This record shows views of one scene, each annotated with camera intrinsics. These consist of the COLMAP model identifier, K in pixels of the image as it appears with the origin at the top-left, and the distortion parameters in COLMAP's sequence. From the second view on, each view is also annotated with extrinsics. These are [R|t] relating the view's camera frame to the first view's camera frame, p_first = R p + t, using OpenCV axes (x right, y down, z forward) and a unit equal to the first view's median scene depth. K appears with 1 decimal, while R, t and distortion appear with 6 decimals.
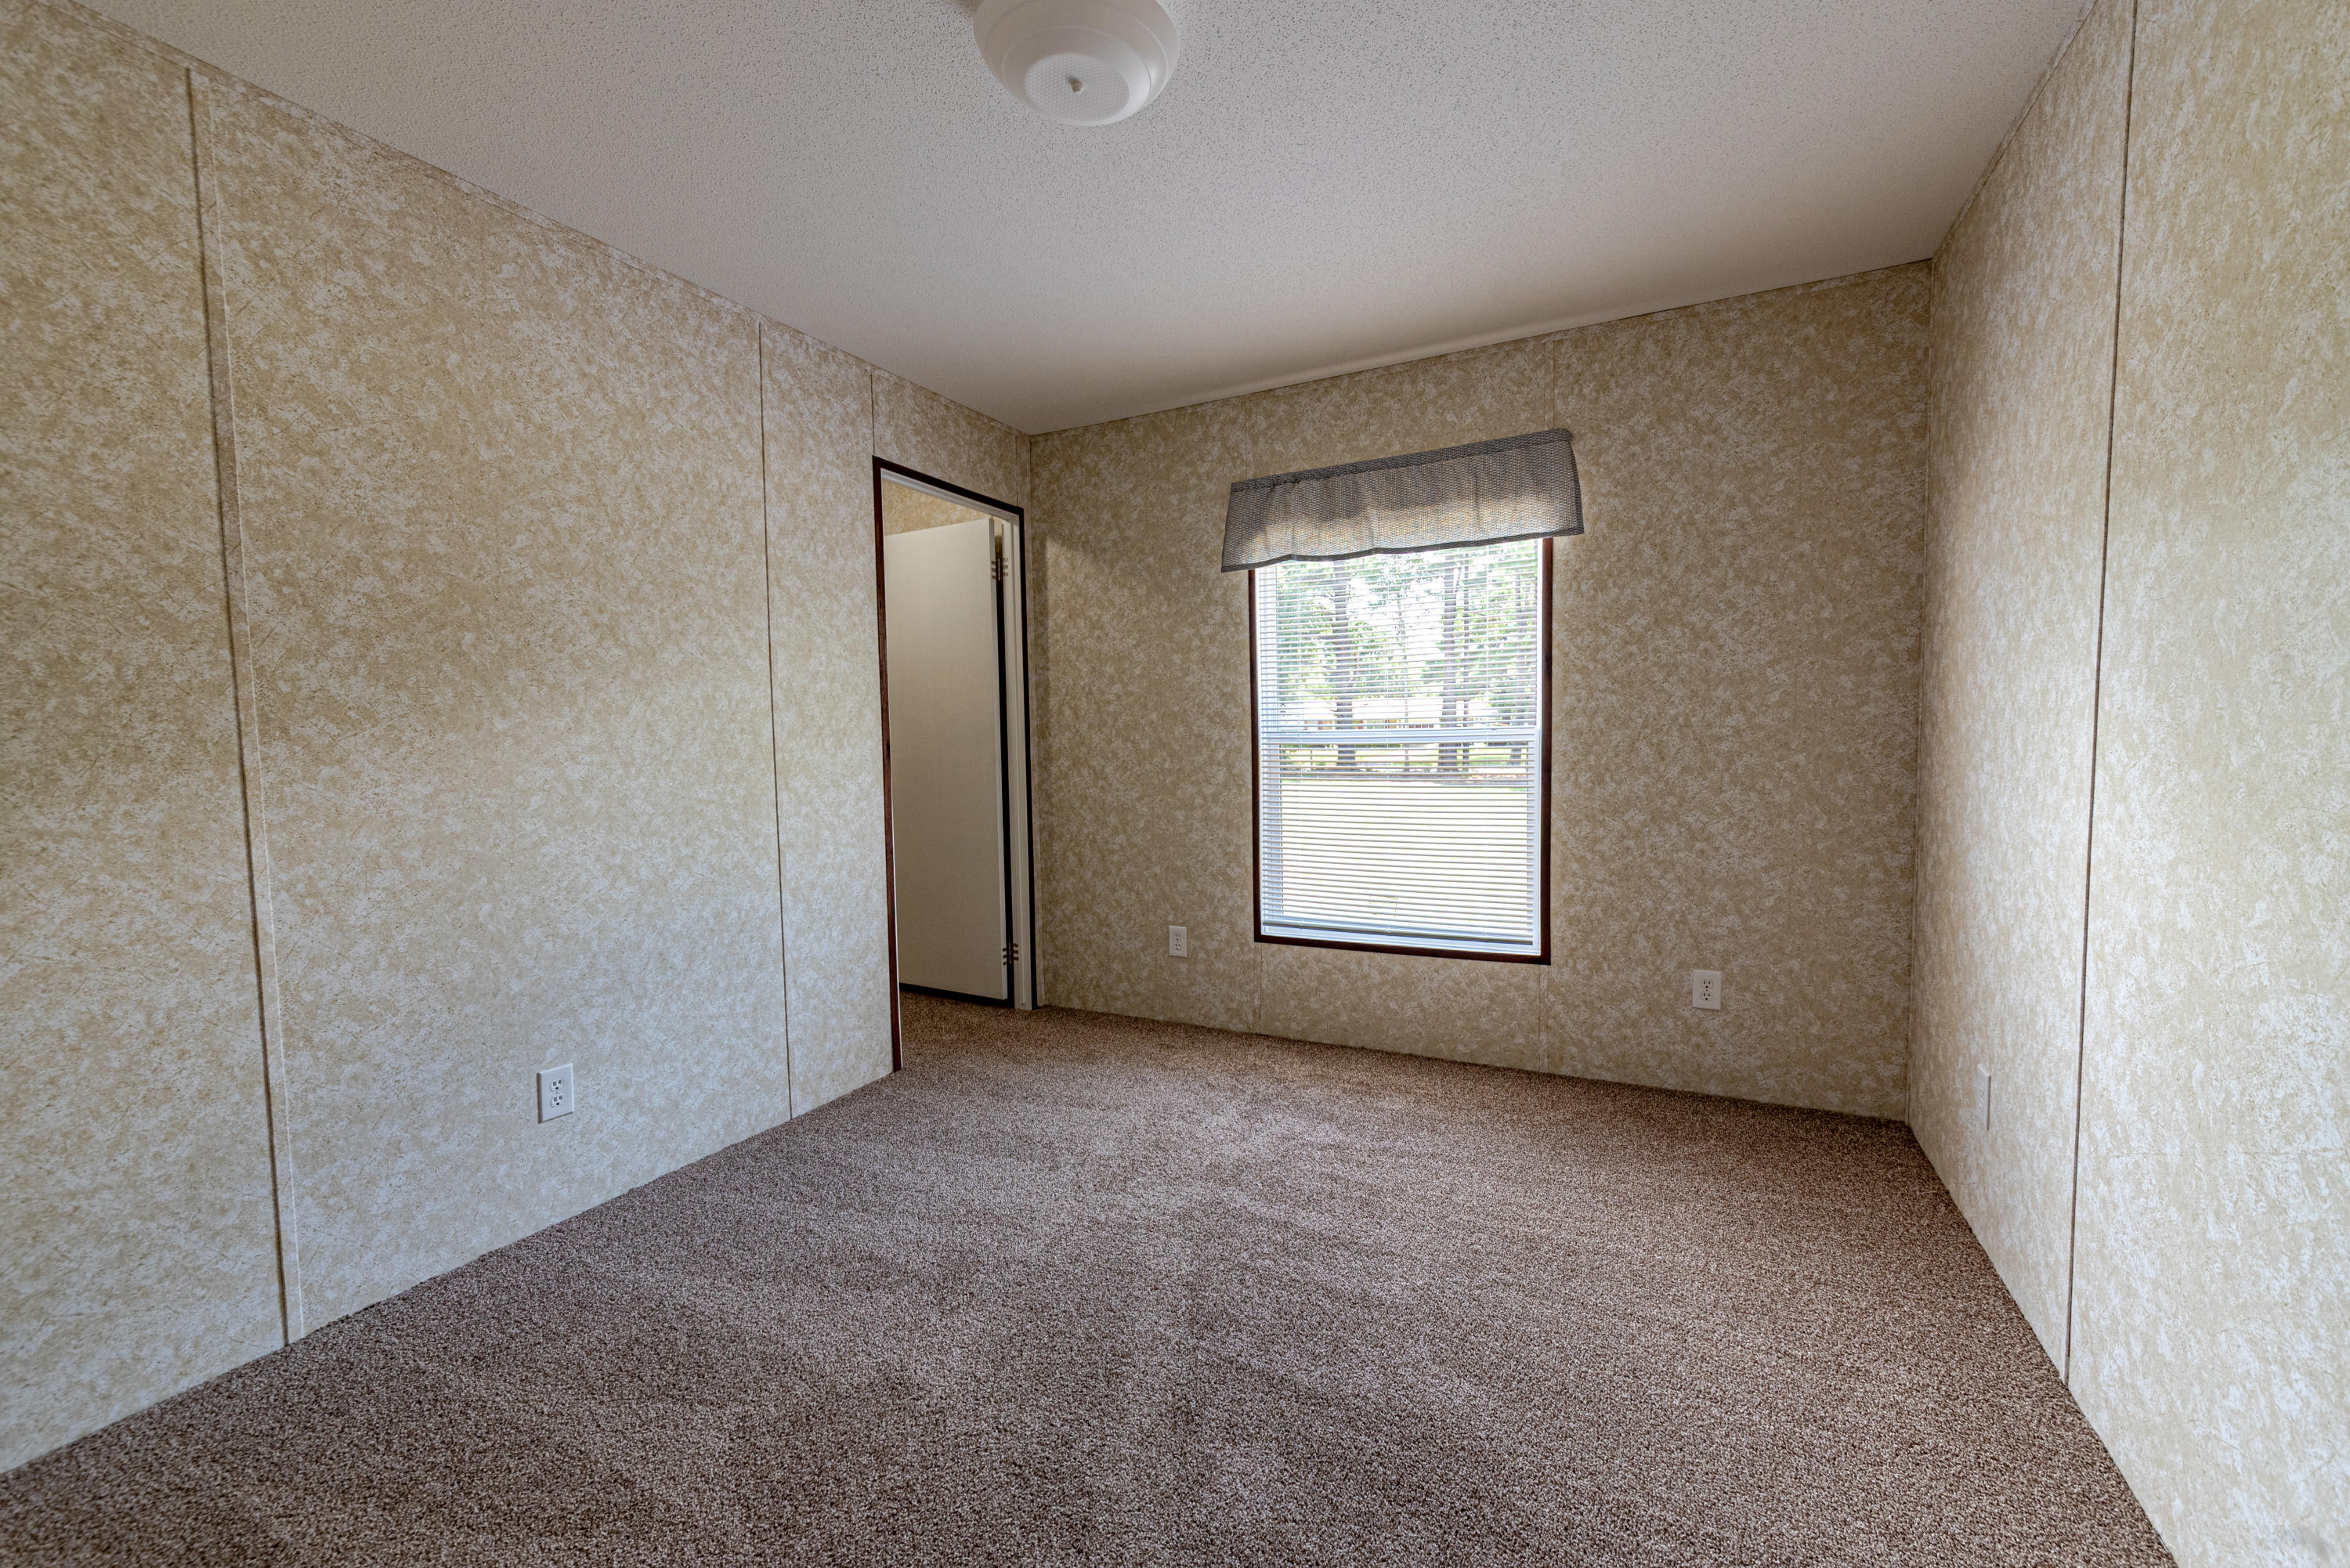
lens RADIAL K [[945.2, 0, 1169.9], [0, 945.2, 789.8], [0, 0, 1]] dist [-0.005659, 0.002397]
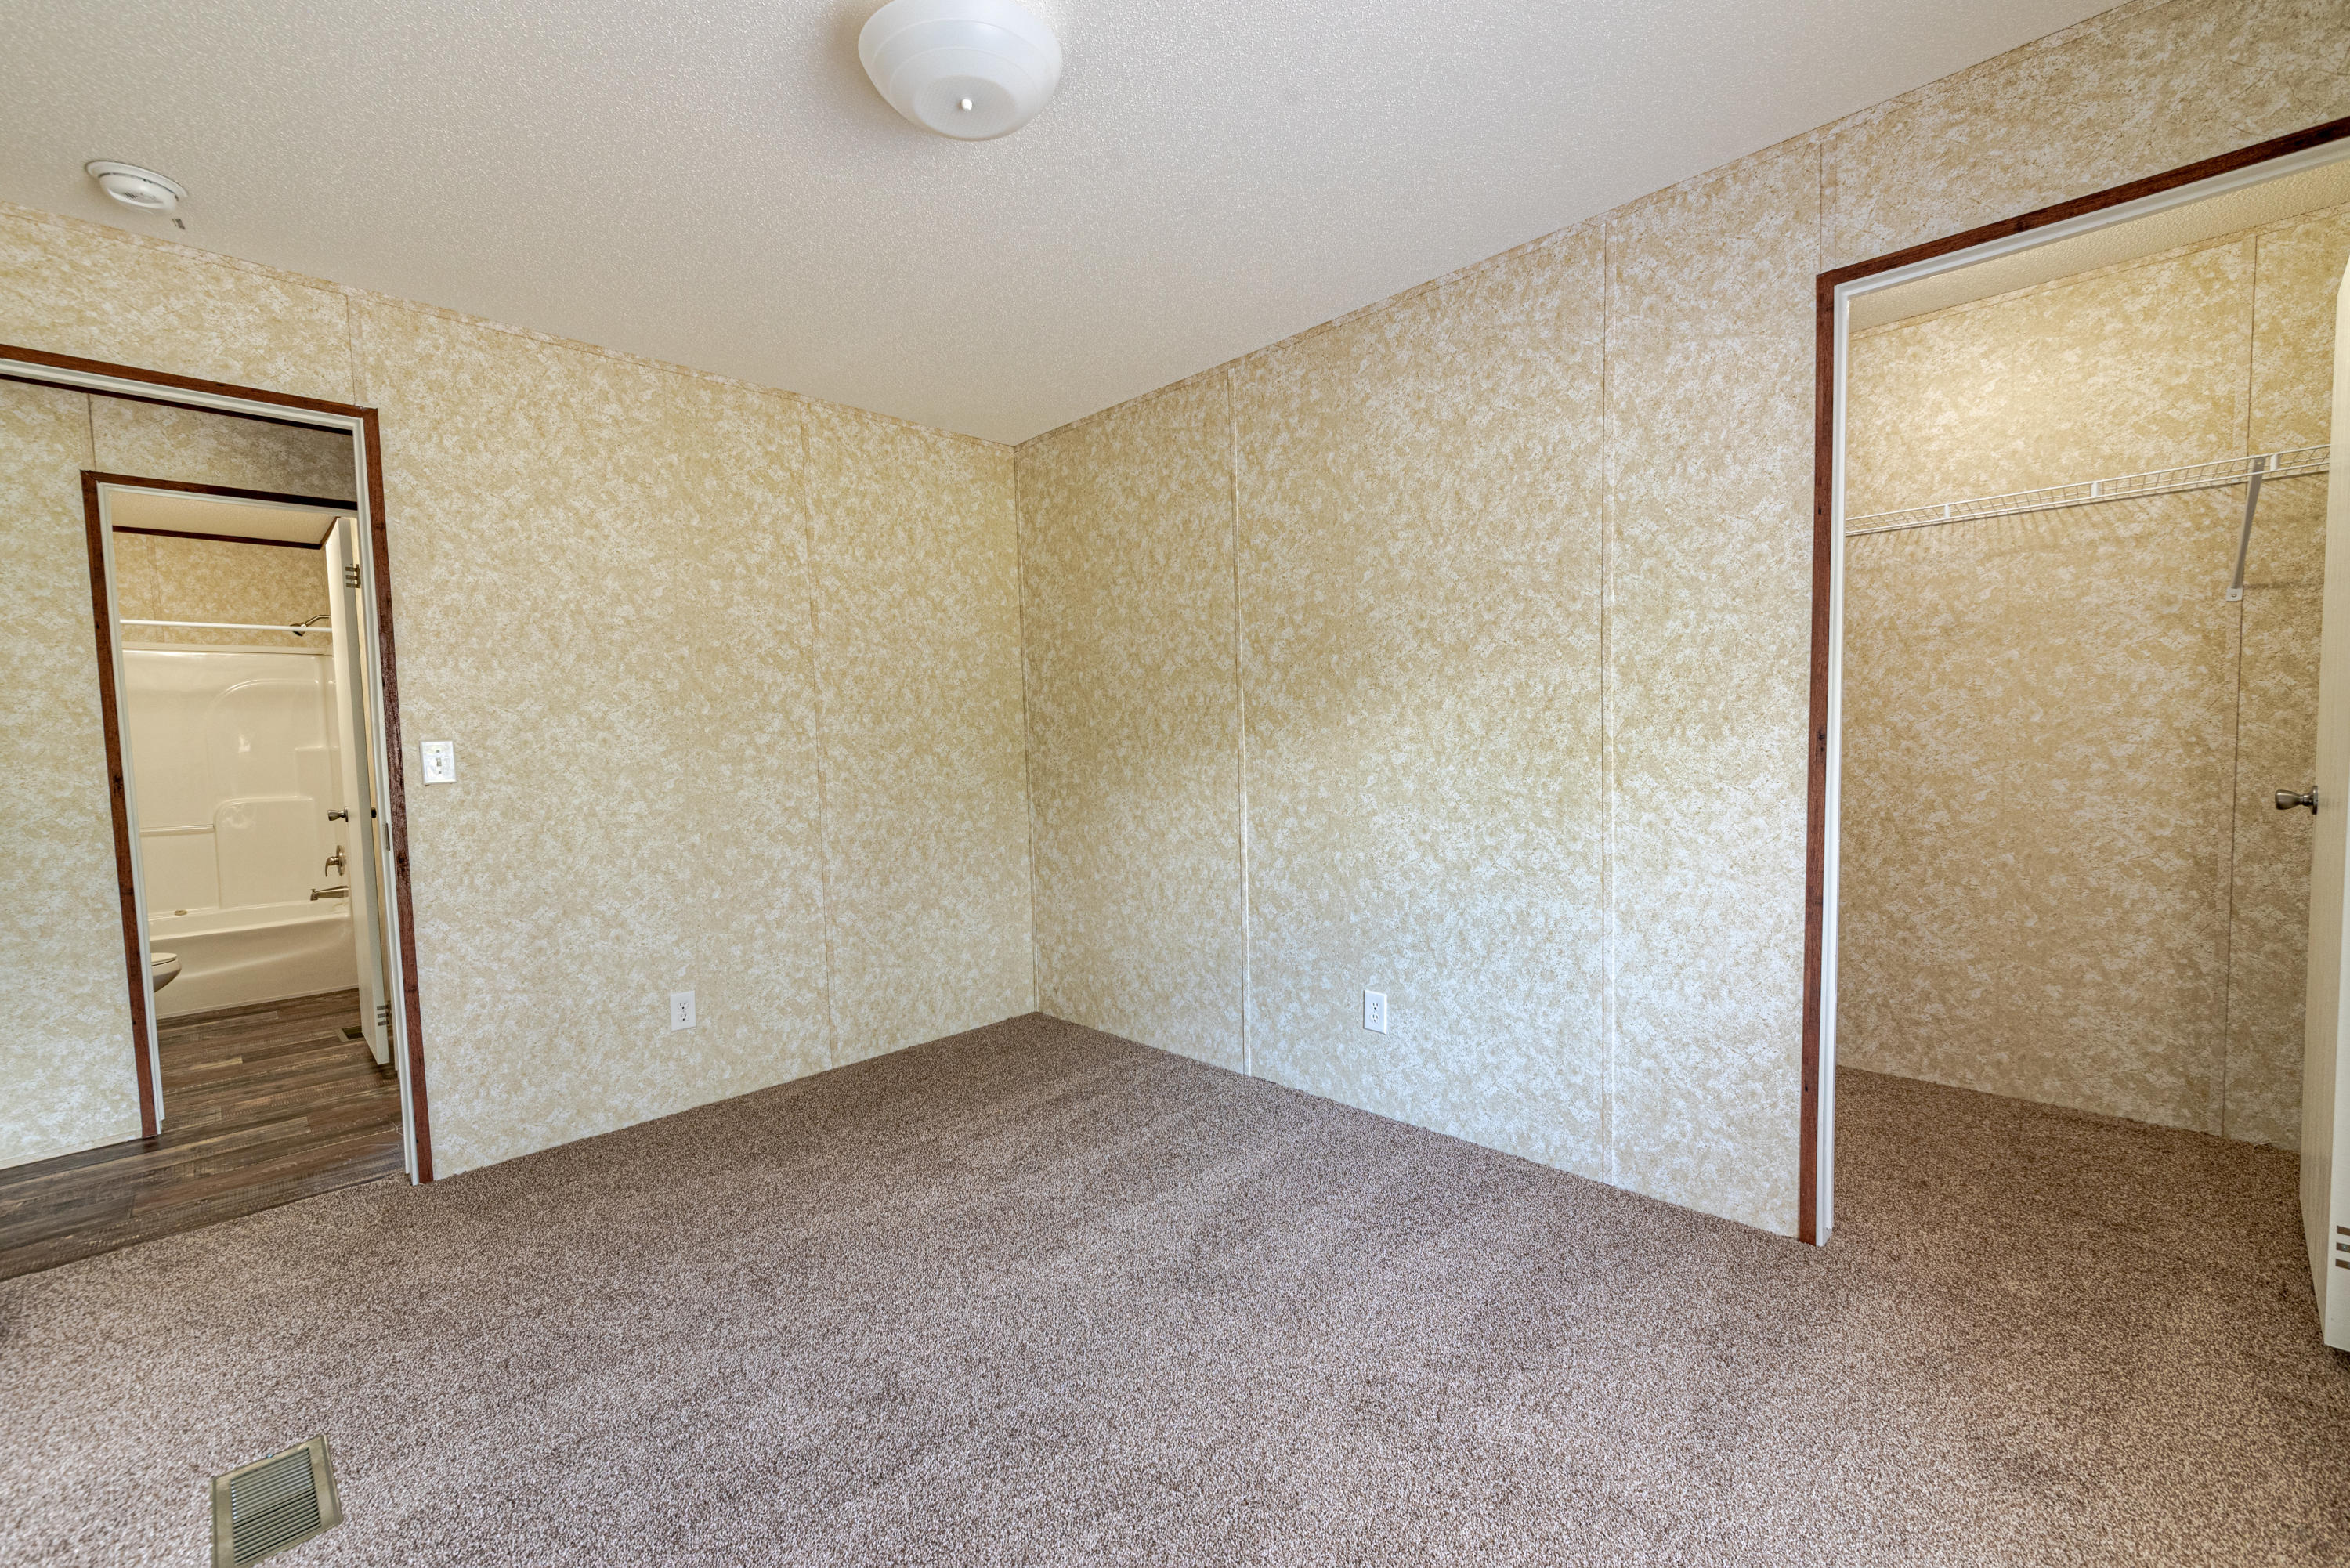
lens RADIAL K [[945.2, 0, 1160.9], [0, 945.2, 784.2], [0, 0, 1]] dist [-0.005659, 0.002397]
pose [[-0.295532, 0.075425, -0.952351, 0.584544], [-0.019553, 0.996192, 0.084965, -0.079718], [0.955133, 0.043731, -0.292931, 1.035841]]
